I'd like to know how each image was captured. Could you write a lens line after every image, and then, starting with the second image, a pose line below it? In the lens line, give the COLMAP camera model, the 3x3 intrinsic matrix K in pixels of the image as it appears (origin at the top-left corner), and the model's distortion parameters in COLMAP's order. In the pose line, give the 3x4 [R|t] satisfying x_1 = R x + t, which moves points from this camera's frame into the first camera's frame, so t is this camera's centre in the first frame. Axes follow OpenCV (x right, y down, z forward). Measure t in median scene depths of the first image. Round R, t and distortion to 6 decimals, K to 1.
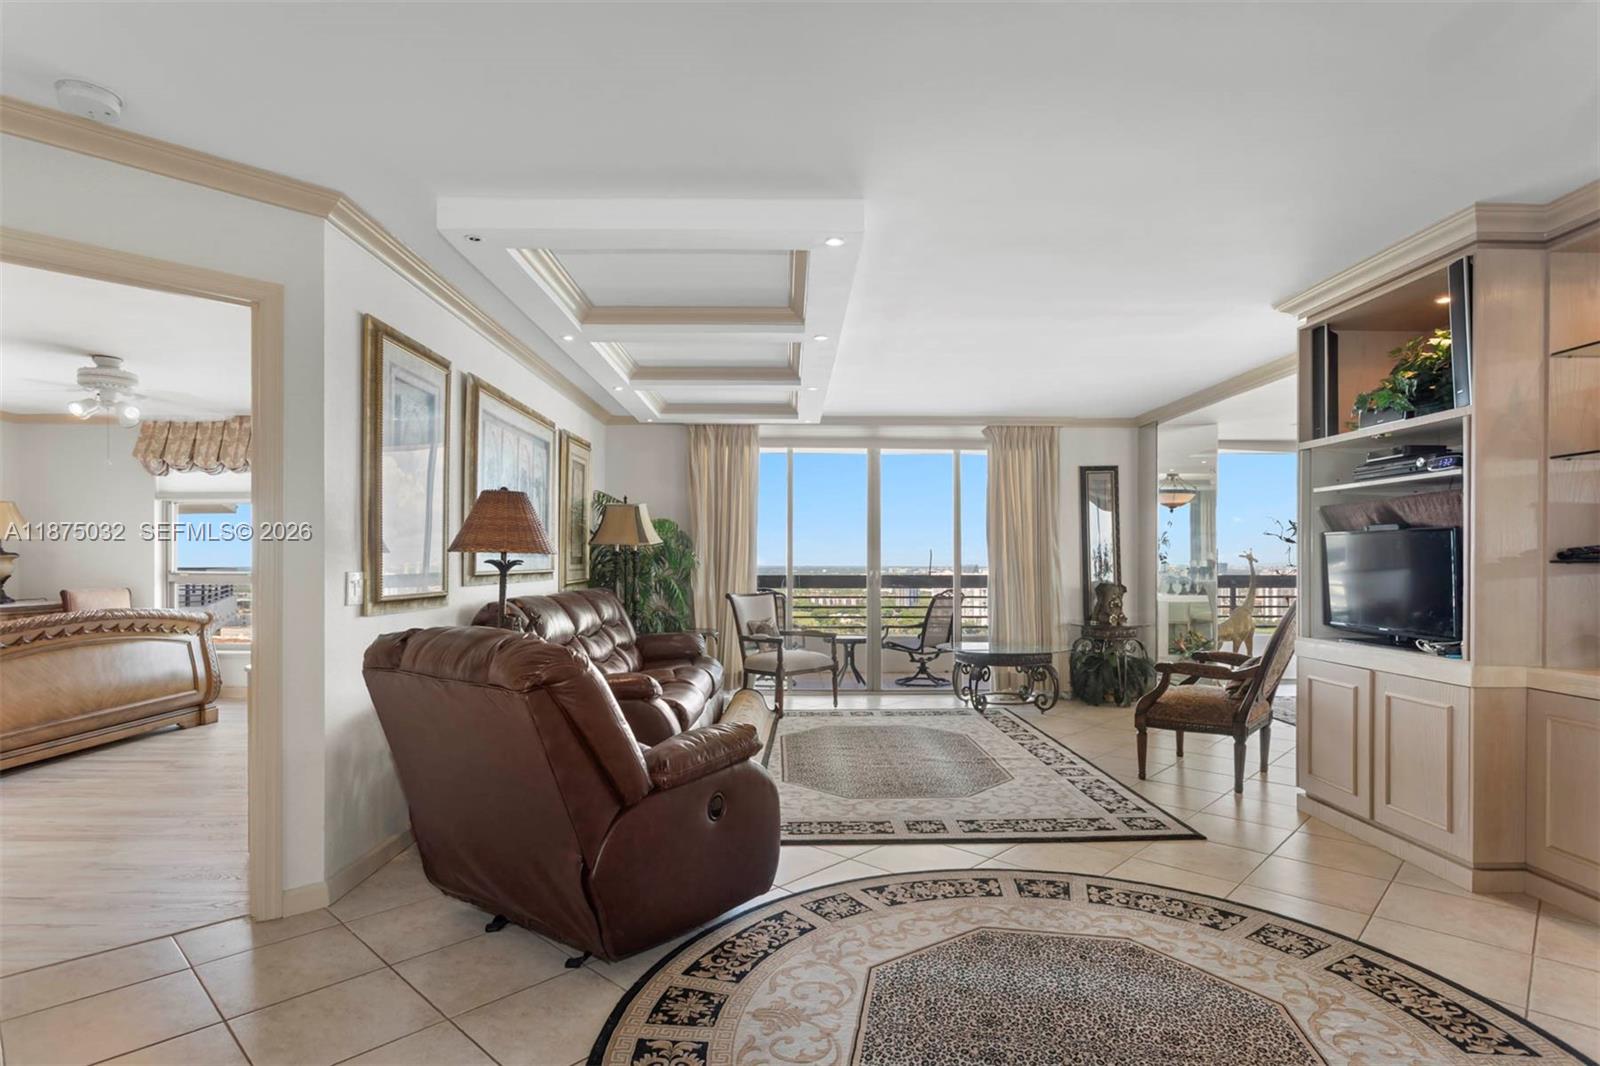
lens RADIAL K [[807.2, 0, 799.9], [0, 807.2, 538.1], [0, 0, 1]] dist [-0.003265, 0.000845]
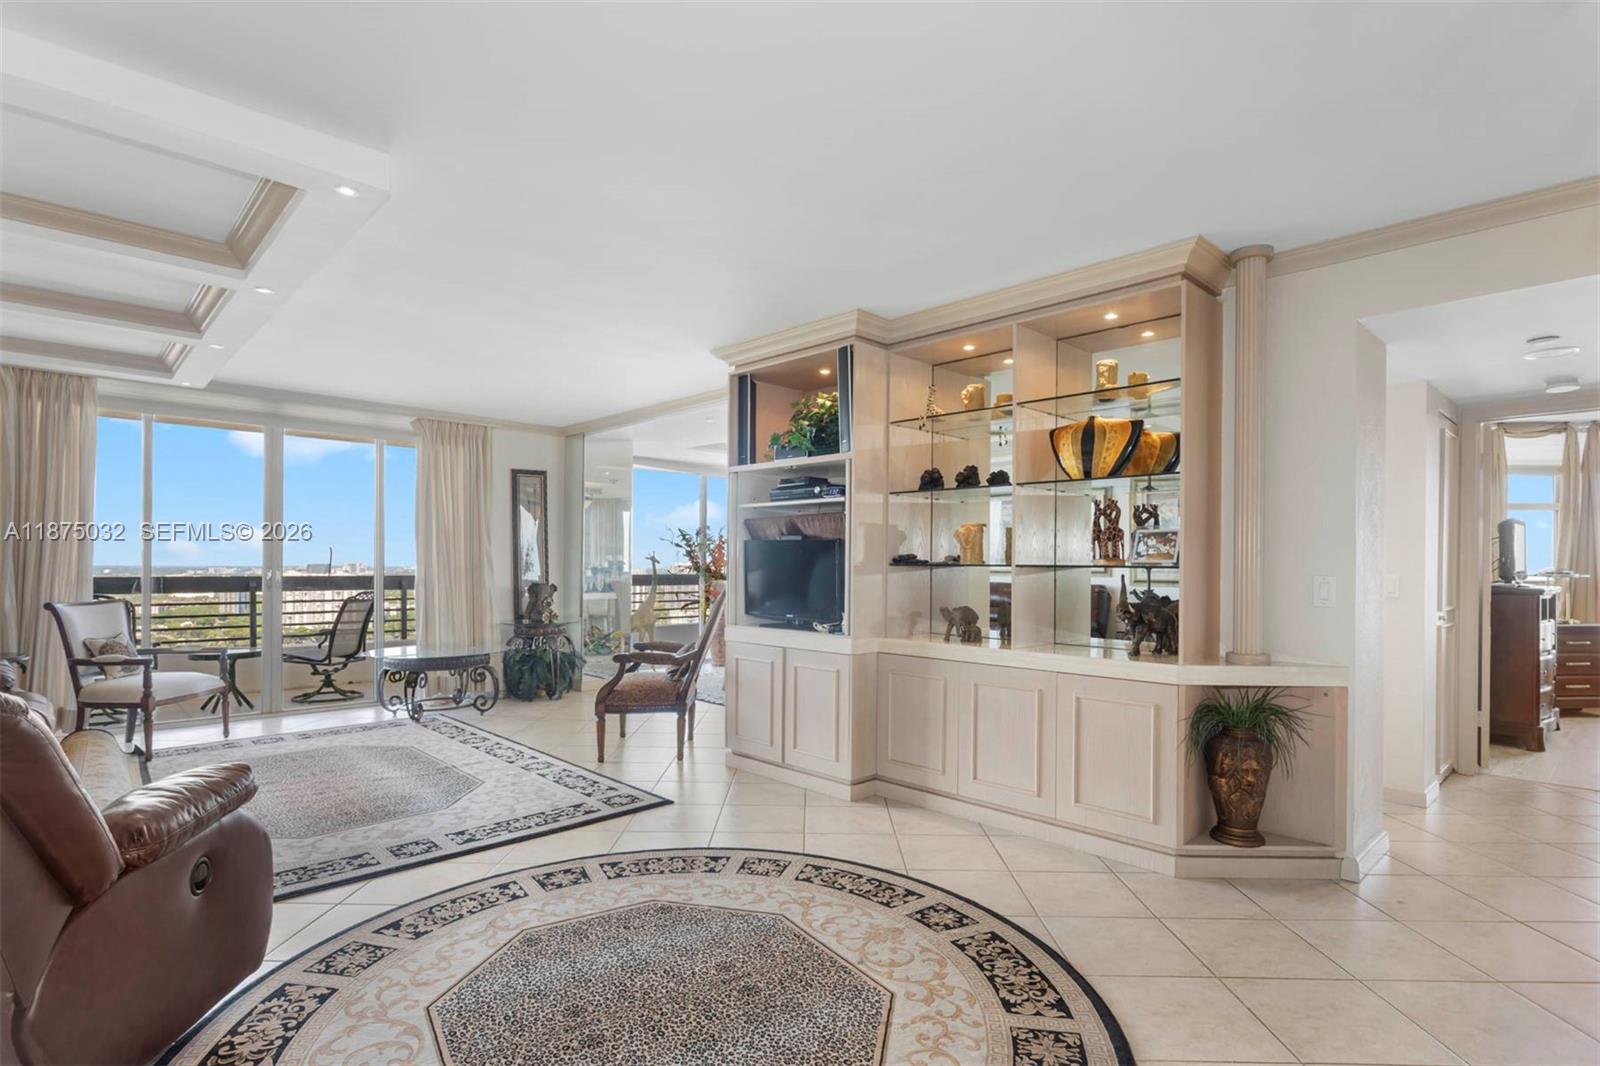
lens RADIAL K [[791.4, 0, 796.2], [0, 791.4, 537.8], [0, 0, 1]] dist [-0.017674, 0.009981]
pose [[0.742372, 0.026867, 0.669449, -0.126170], [-0.025878, 0.999600, -0.011420, 0.001225], [-0.669488, -0.008846, 0.742770, 0.039945]]
